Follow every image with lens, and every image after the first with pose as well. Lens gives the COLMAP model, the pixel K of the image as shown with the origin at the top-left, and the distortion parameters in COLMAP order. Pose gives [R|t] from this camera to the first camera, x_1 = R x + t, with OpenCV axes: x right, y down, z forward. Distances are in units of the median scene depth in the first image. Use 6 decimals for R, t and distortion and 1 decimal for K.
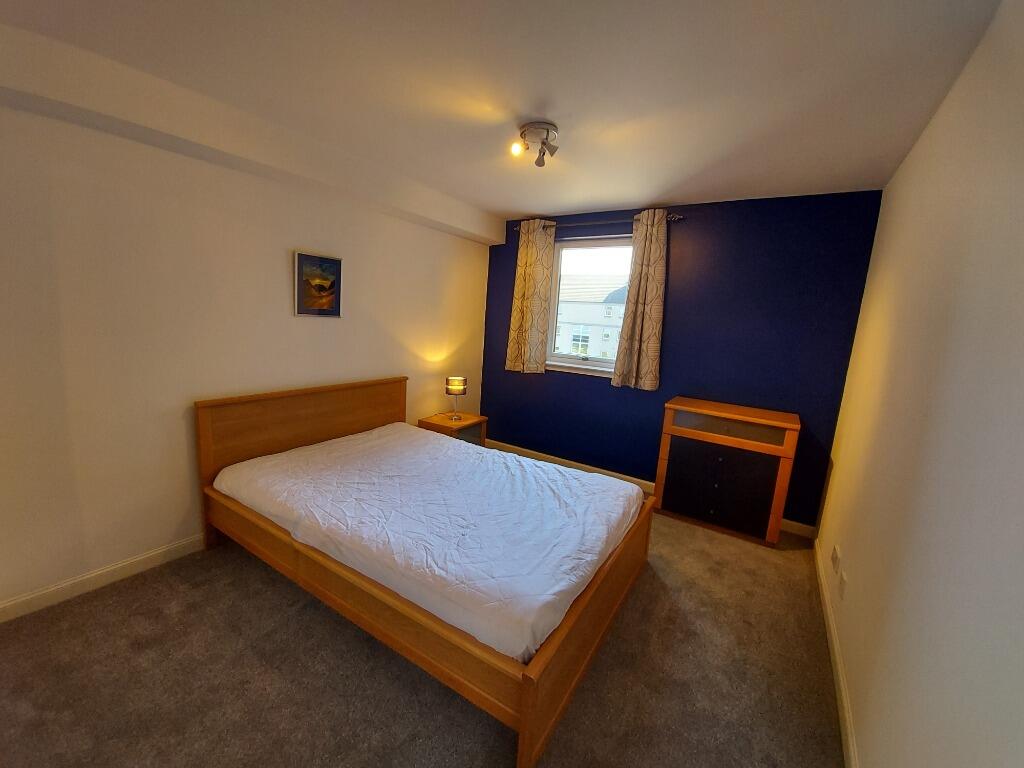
lens RADIAL K [[414.0, 0, 508.1], [0, 414.0, 382.2], [0, 0, 1]] dist [0.001215, -0.000058]
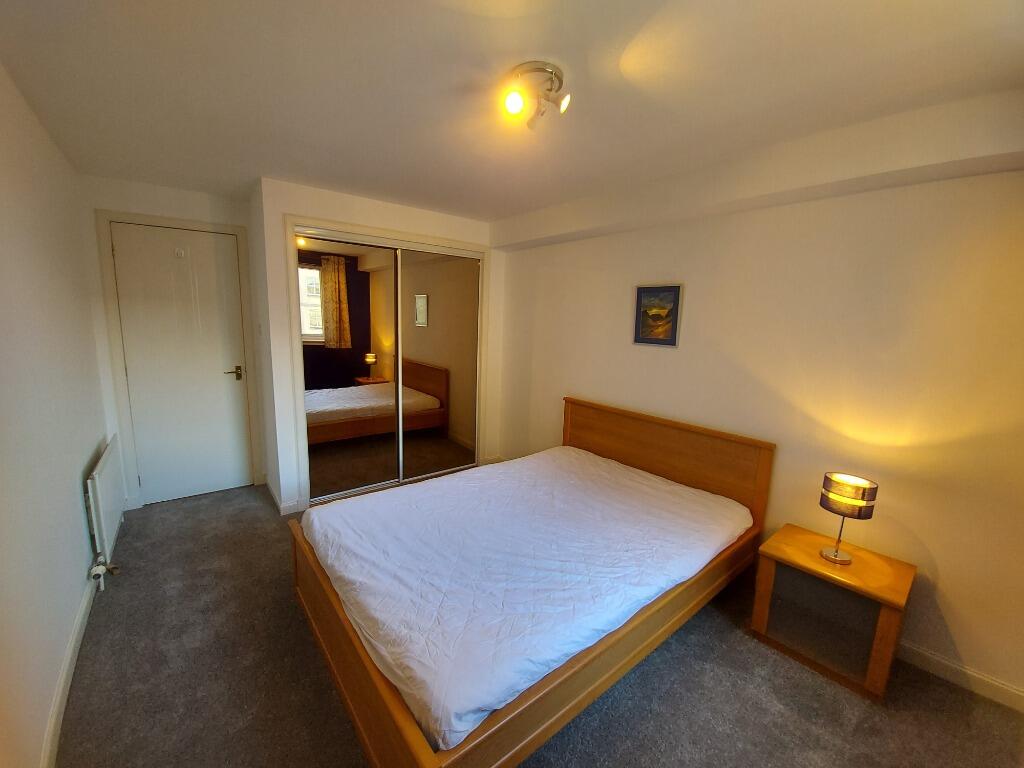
lens RADIAL K [[414.0, 0, 507.5], [0, 414.0, 385.3], [0, 0, 1]] dist [0.001215, -0.000058]
pose [[-0.311586, 0.068510, -0.947745, 0.618143], [-0.215352, 0.966354, 0.140656, -0.131159], [0.925493, 0.247925, -0.286348, 0.989292]]
